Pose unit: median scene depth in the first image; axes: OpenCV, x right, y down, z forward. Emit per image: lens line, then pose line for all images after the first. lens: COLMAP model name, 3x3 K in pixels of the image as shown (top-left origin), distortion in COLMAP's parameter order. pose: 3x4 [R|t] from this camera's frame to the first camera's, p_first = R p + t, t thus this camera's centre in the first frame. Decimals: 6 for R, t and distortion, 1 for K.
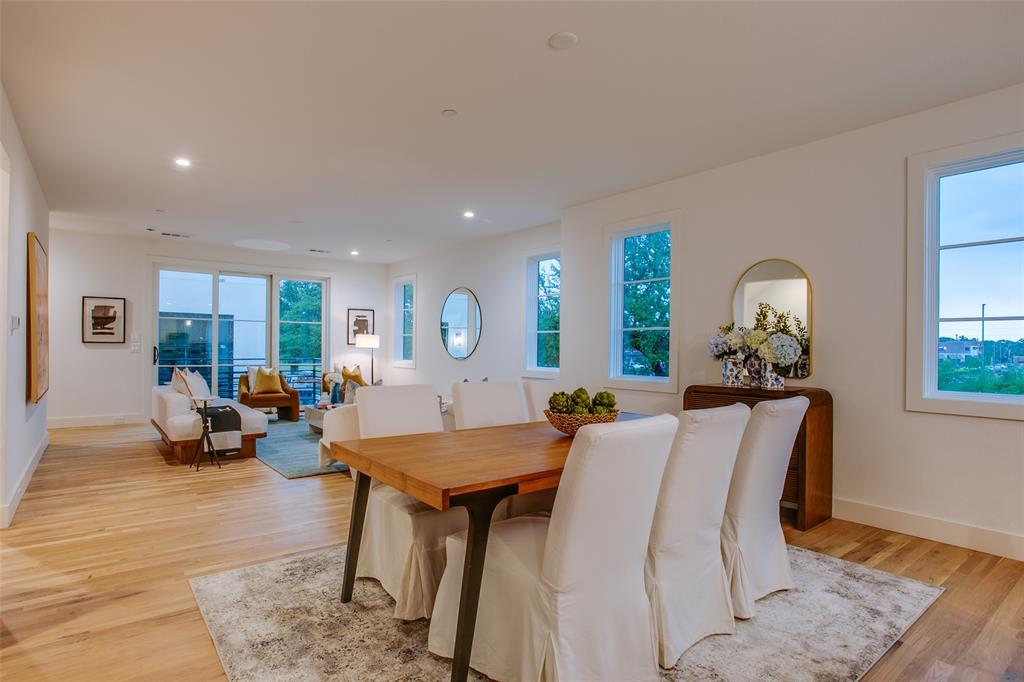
lens RADIAL K [[546.1, 0, 488.4], [0, 546.1, 350.6], [0, 0, 1]] dist [-0.025099, 0.006499]
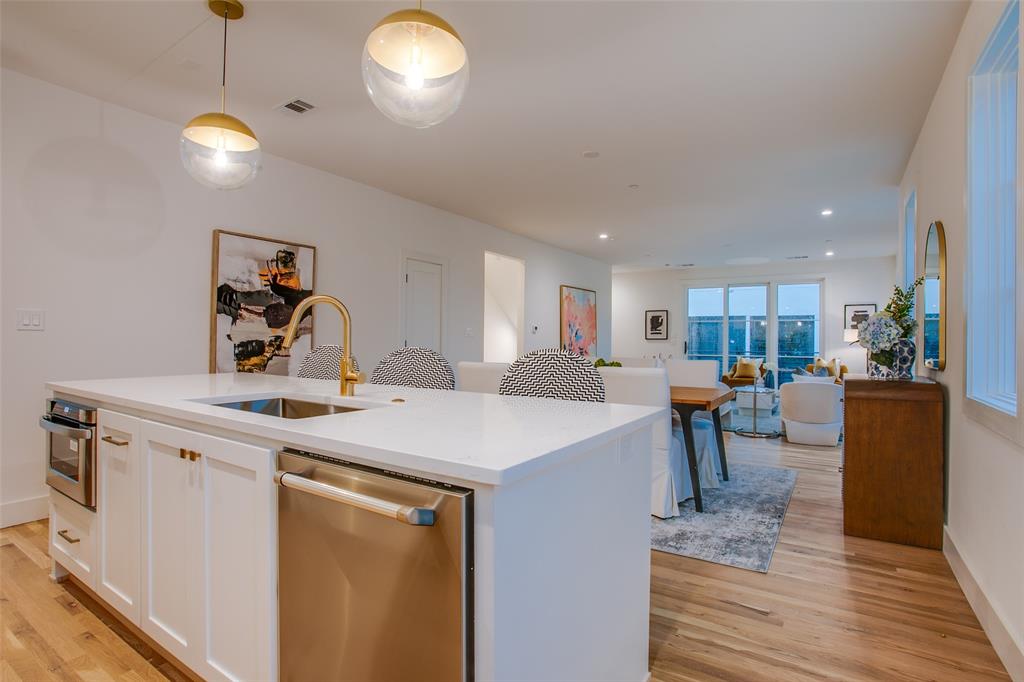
lens RADIAL K [[546.1, 0, 515.3], [0, 546.1, 340.1], [0, 0, 1]] dist [-0.025099, 0.006499]
pose [[0.314372, -0.009151, -0.949256, 0.606667], [-0.012596, 0.999825, -0.013810, 0.014114], [0.949216, 0.016299, 0.314202, 0.092271]]
